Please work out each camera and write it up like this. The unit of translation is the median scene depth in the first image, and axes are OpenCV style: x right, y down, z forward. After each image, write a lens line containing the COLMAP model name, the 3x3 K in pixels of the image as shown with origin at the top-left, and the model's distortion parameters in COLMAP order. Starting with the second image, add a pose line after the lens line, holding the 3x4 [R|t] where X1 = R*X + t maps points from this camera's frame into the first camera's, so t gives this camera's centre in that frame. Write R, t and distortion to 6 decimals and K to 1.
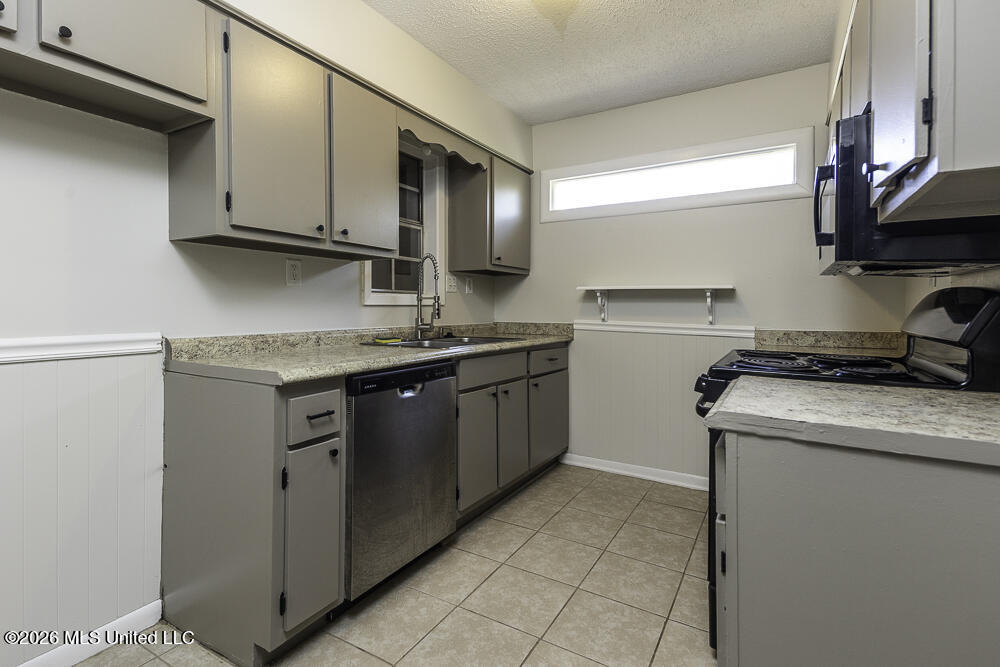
lens RADIAL K [[477.4, 0, 497.5], [0, 477.4, 311.2], [0, 0, 1]] dist [0.047337, -0.018292]
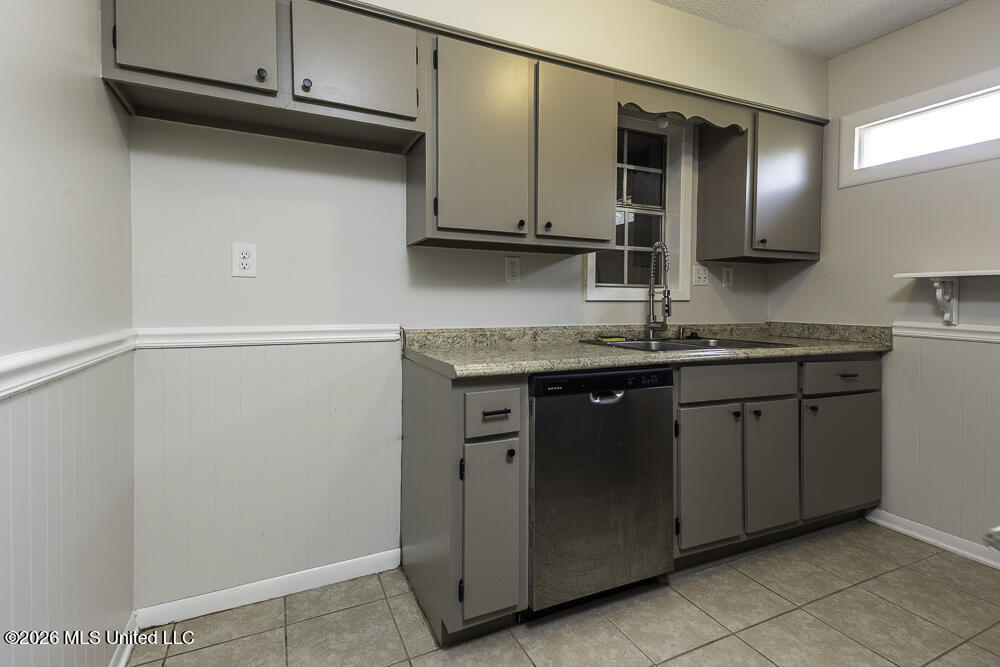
lens RADIAL K [[477.4, 0, 497.5], [0, 477.4, 311.2], [0, 0, 1]] dist [0.047337, -0.018292]
pose [[0.827182, 0.012627, -0.561792, 0.111636], [-0.007163, 0.999903, 0.011926, -0.001926], [0.561888, -0.005841, 0.827193, 0.118299]]
